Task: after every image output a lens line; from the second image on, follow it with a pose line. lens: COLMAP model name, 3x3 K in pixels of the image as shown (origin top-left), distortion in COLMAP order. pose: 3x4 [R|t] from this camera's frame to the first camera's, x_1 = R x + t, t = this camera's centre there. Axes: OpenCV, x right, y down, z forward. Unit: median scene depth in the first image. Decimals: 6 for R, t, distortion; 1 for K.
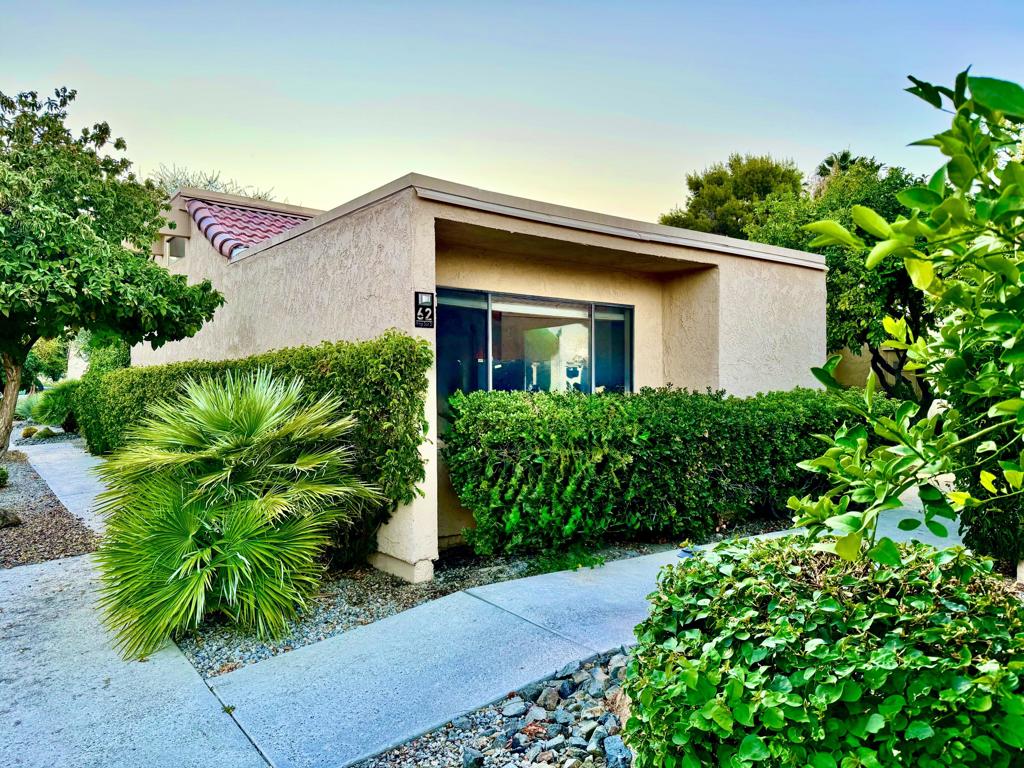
lens RADIAL K [[722.7, 0, 519.6], [0, 722.7, 385.1], [0, 0, 1]] dist [0.050735, -0.065301]
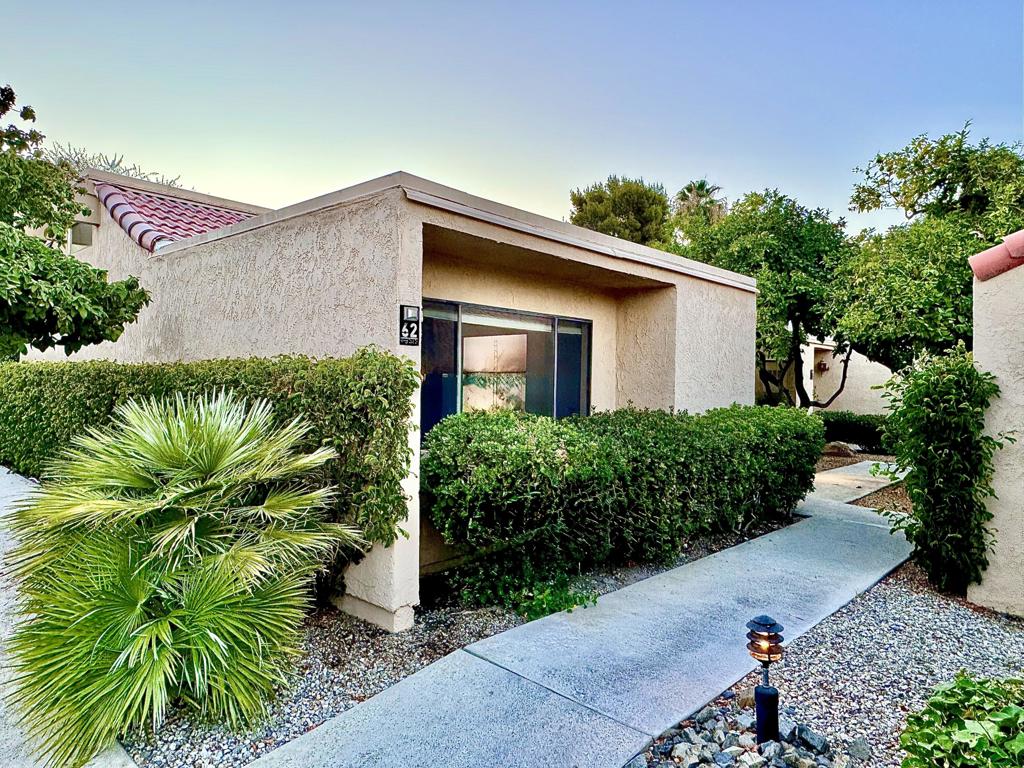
lens RADIAL K [[661.2, 0, 516.8], [0, 661.2, 385.0], [0, 0, 1]] dist [-0.015791, 0.014690]
pose [[0.985449, 0.019016, 0.168902, -0.132604], [-0.021353, 0.999700, 0.012028, -0.042120], [-0.168622, -0.015460, 0.985559, 0.171321]]
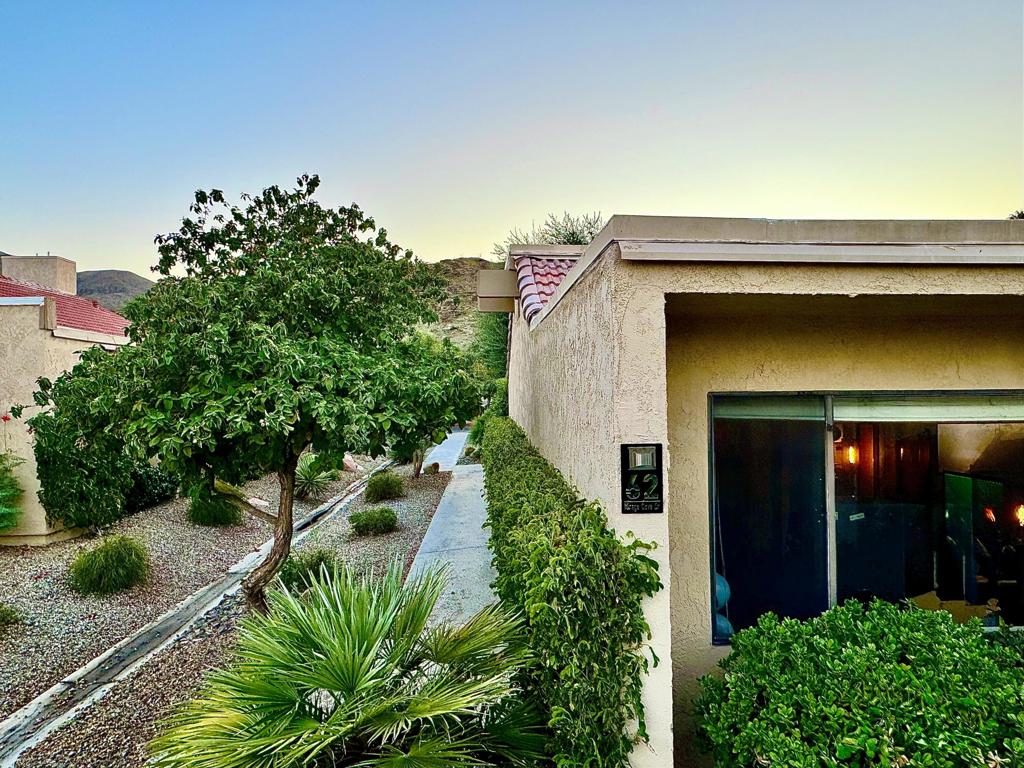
lens RADIAL K [[661.2, 0, 513.7], [0, 661.2, 381.7], [0, 0, 1]] dist [-0.015791, 0.014690]
pose [[0.819344, -0.013537, -0.573142, 0.058515], [0.011544, 0.999908, -0.007114, -0.163655], [0.573186, -0.000787, 0.819425, 0.548414]]
